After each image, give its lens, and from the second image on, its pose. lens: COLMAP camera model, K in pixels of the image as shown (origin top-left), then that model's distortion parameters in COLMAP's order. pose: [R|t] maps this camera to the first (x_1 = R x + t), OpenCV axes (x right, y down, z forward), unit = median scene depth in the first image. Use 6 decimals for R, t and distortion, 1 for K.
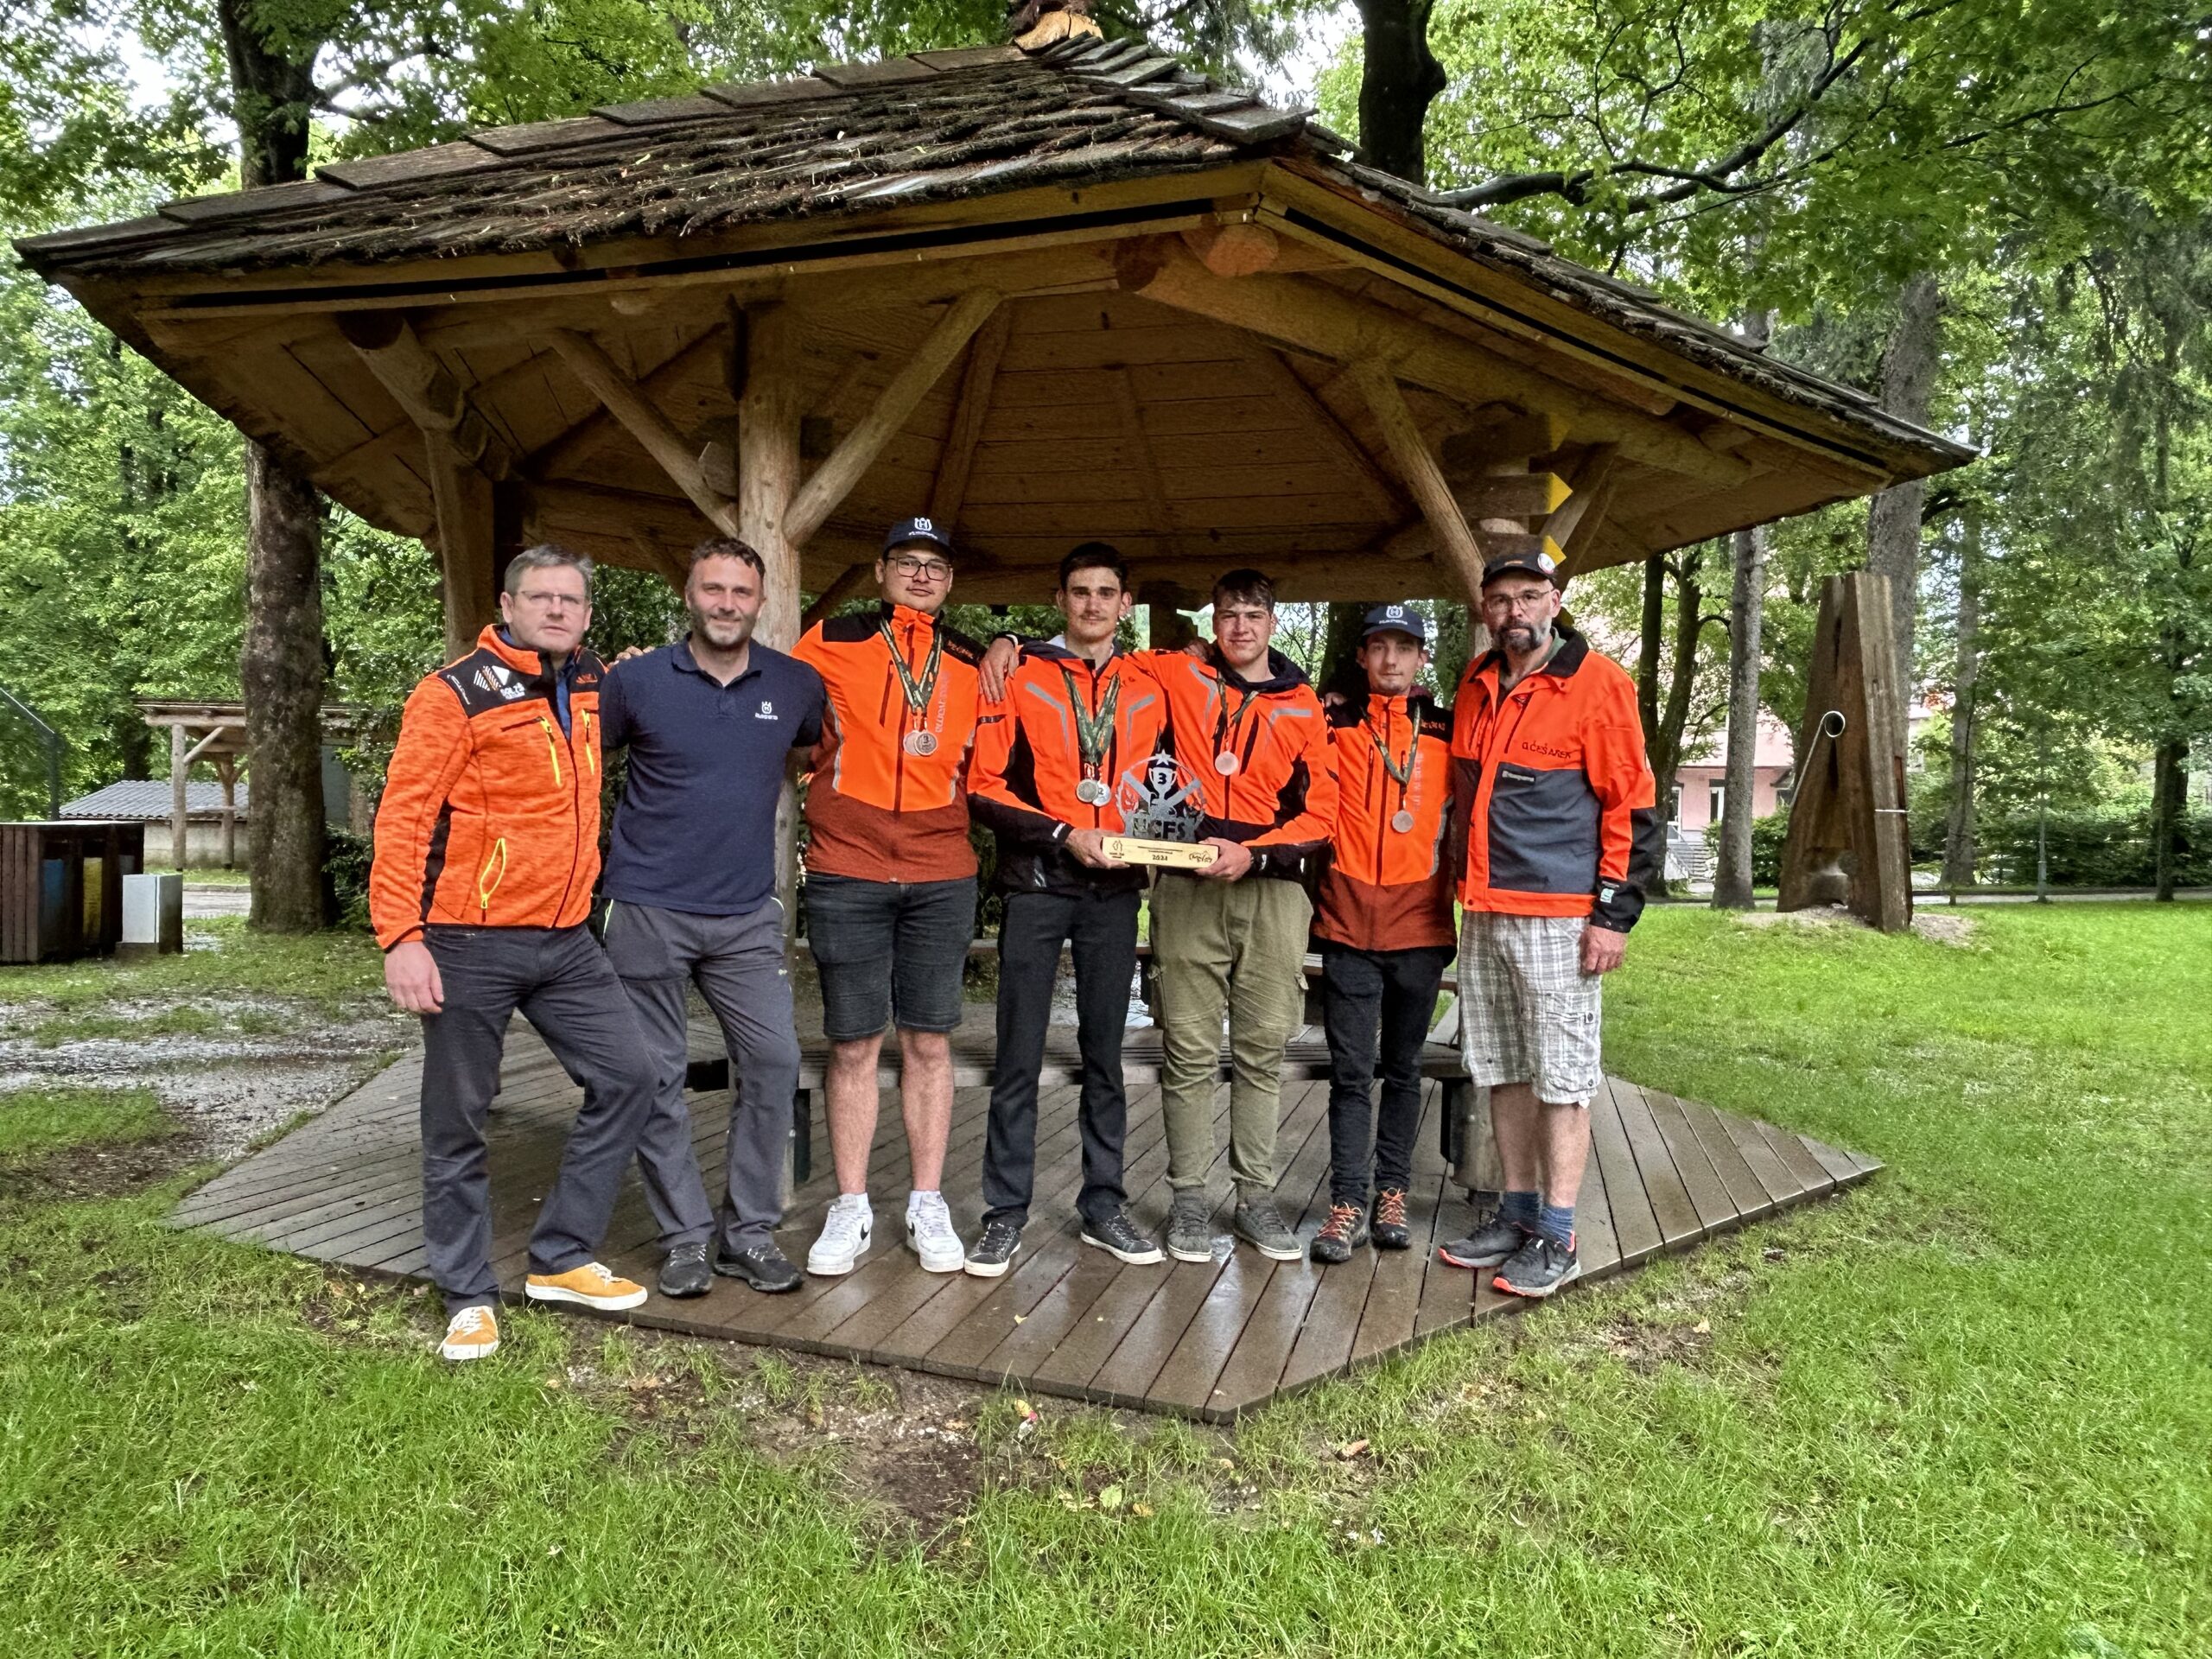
lens RADIAL K [[1514.0, 0, 1095.6], [0, 1514.0, 820.2], [0, 0, 1]] dist [-0.009195, 0.003060]
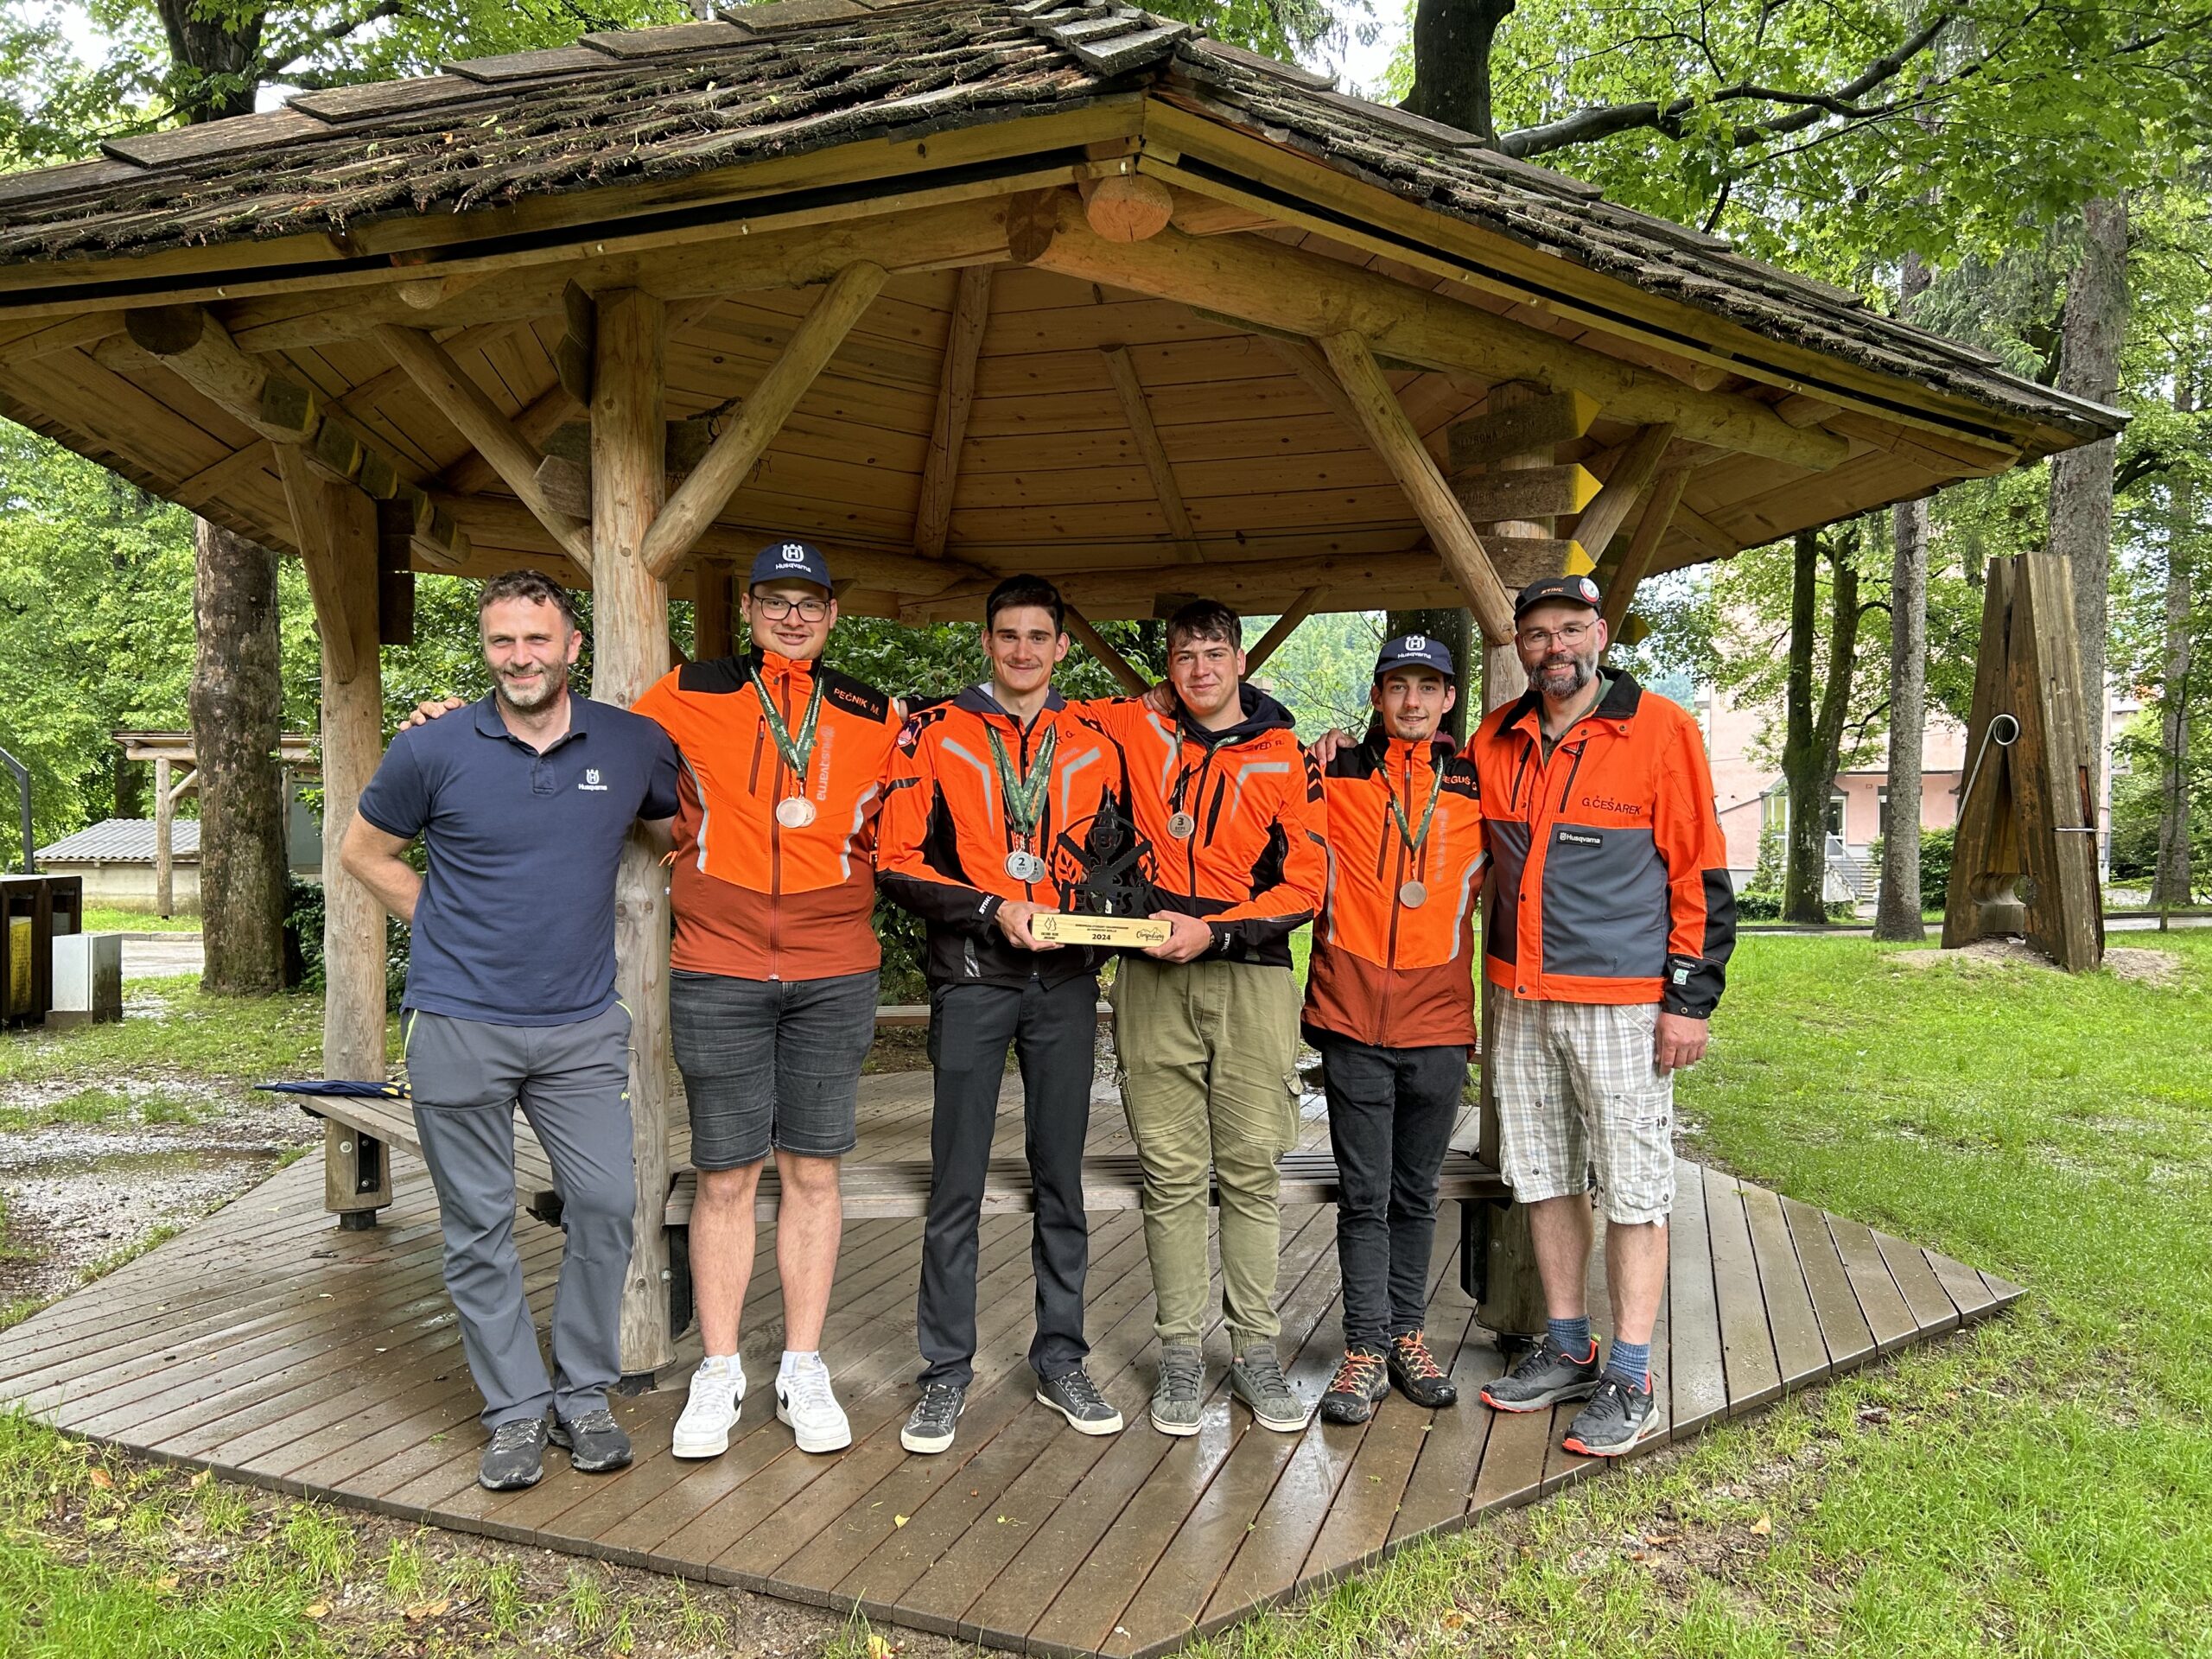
lens RADIAL K [[1650.5, 0, 1127.7], [0, 1650.5, 823.9], [0, 0, 1]] dist [0.032273, -0.028379]
pose [[0.998740, -0.015102, -0.047852, 0.101751], [0.014783, 0.999866, -0.007006, -0.032302], [0.047951, 0.006290, 0.998830, 0.089638]]
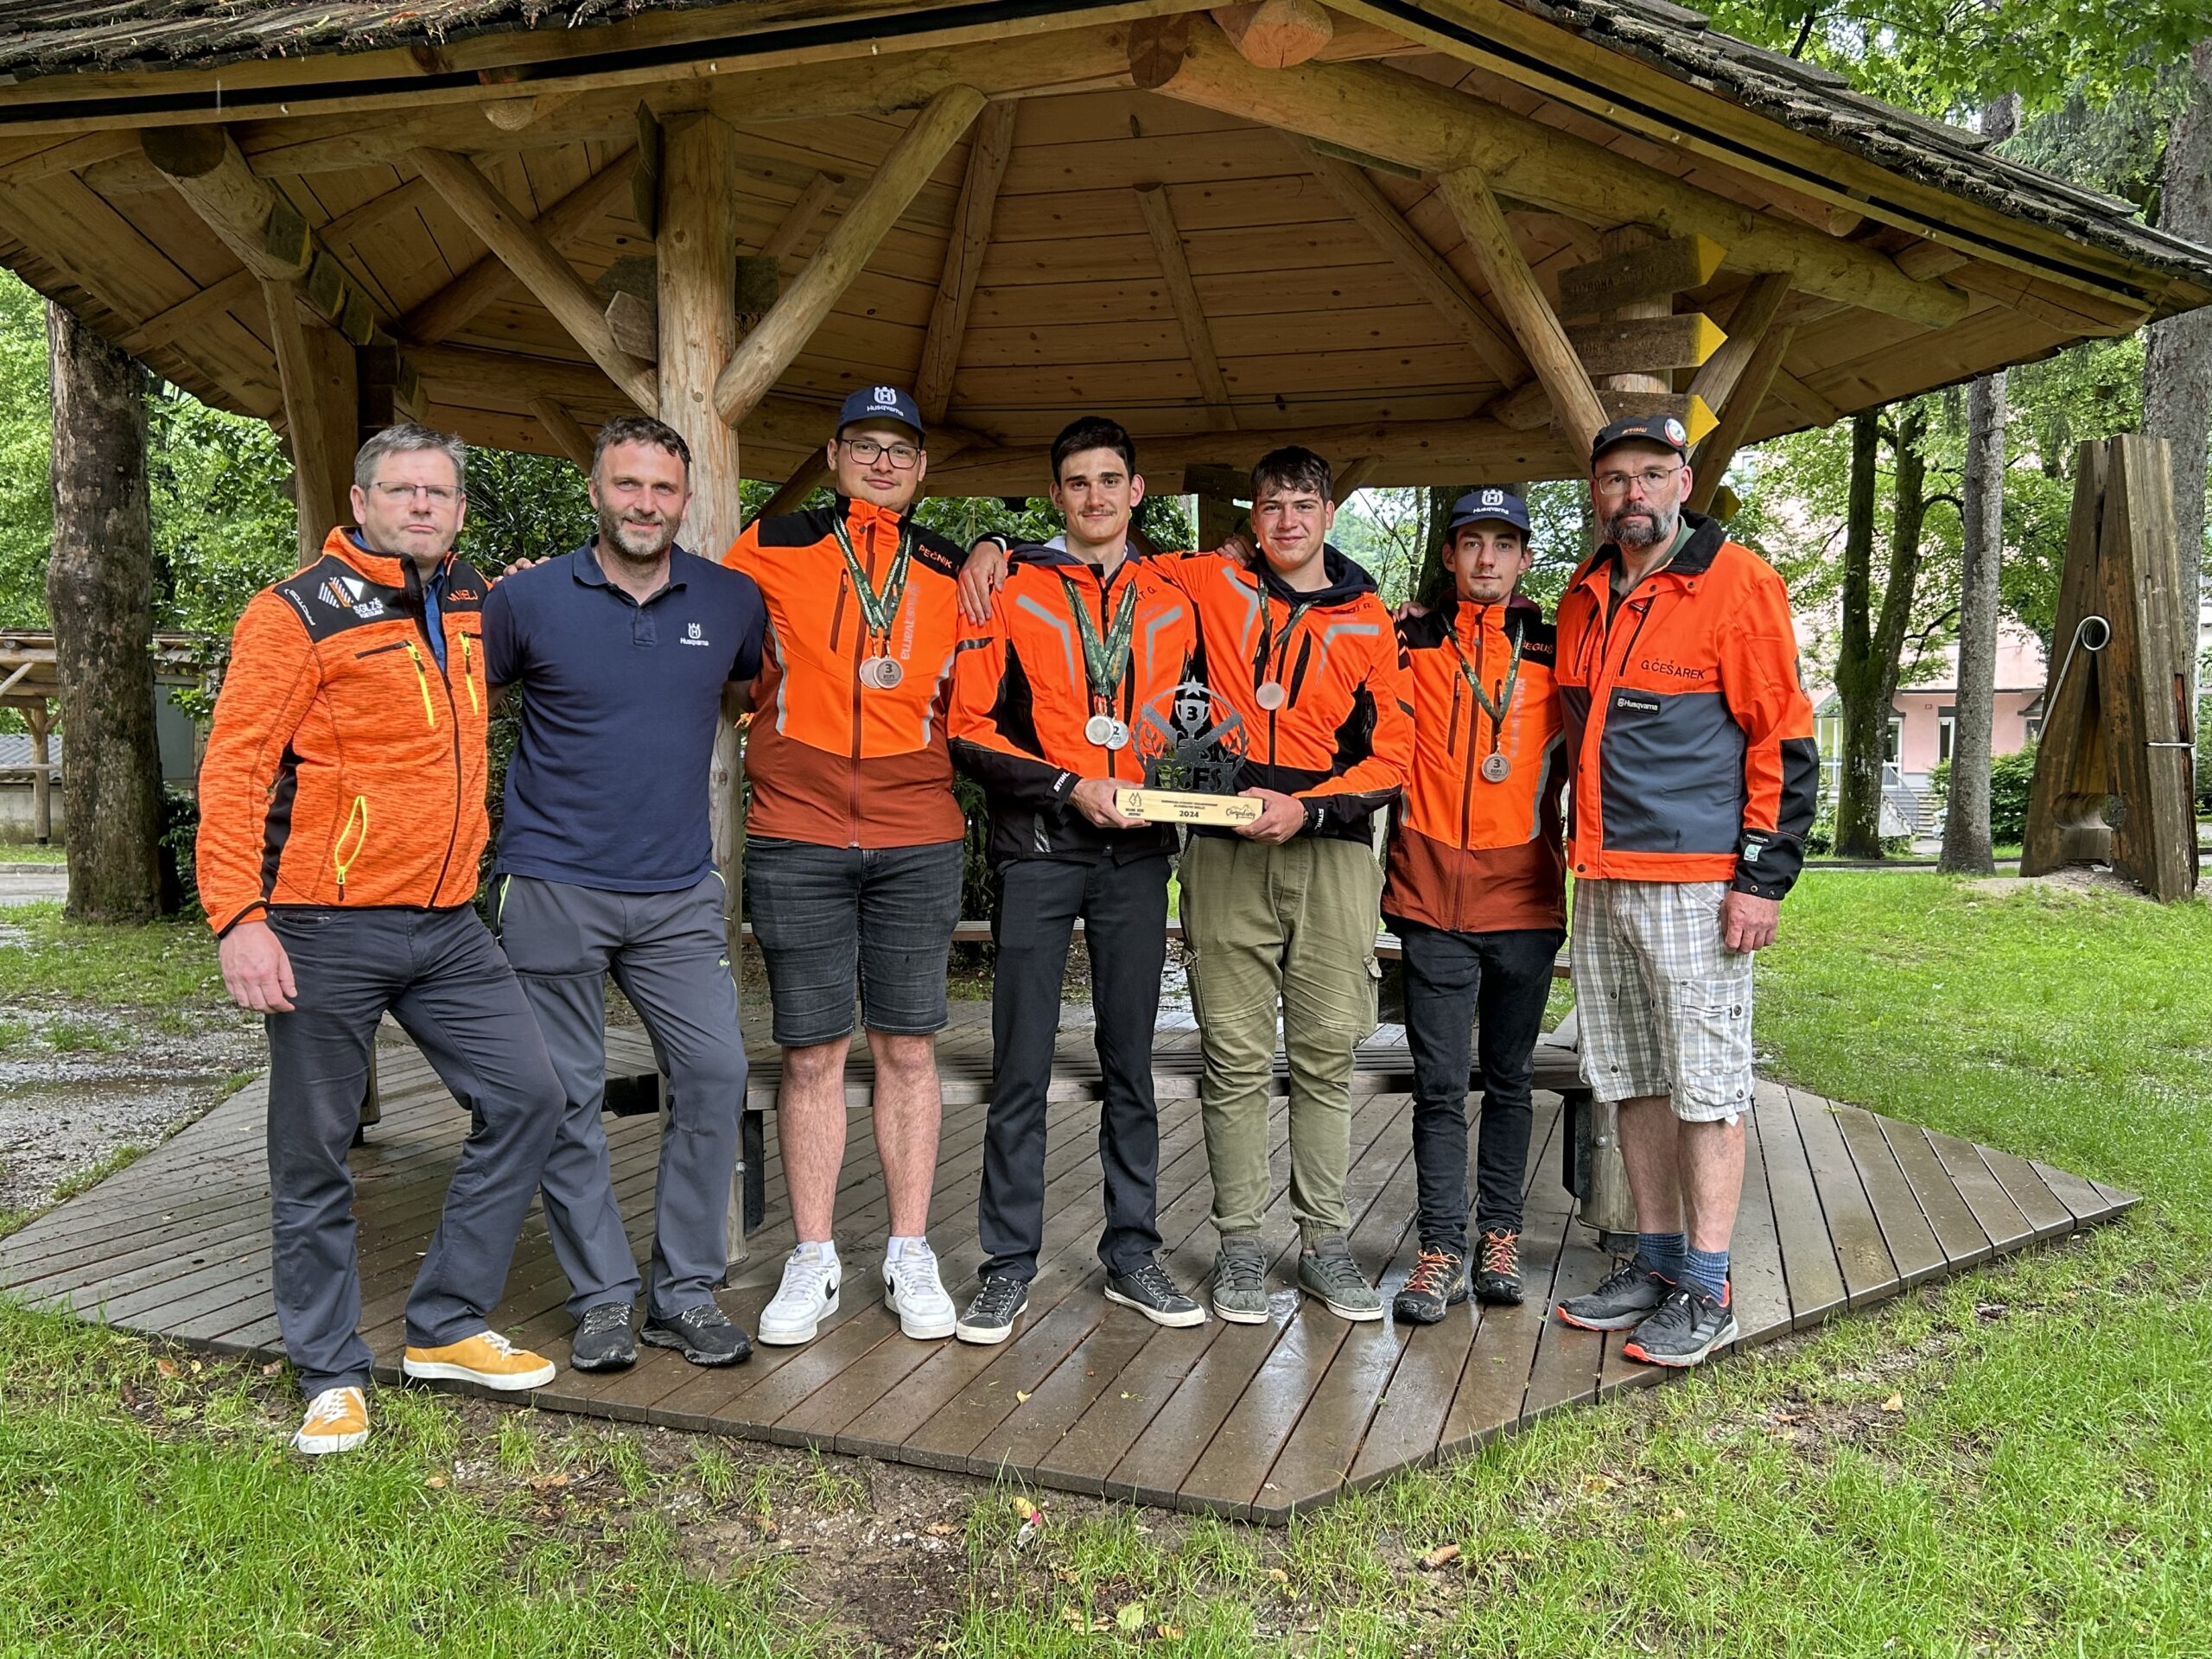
lens RADIAL K [[1929.4, 0, 1121.9], [0, 1929.4, 813.4], [0, 0, 1]] dist [0.020515, -0.004415]
pose [[0.999803, -0.011362, -0.016280, 0.018313], [0.011728, 0.999676, 0.022607, 0.001064], [0.016018, -0.022793, 0.999612, -0.006591]]
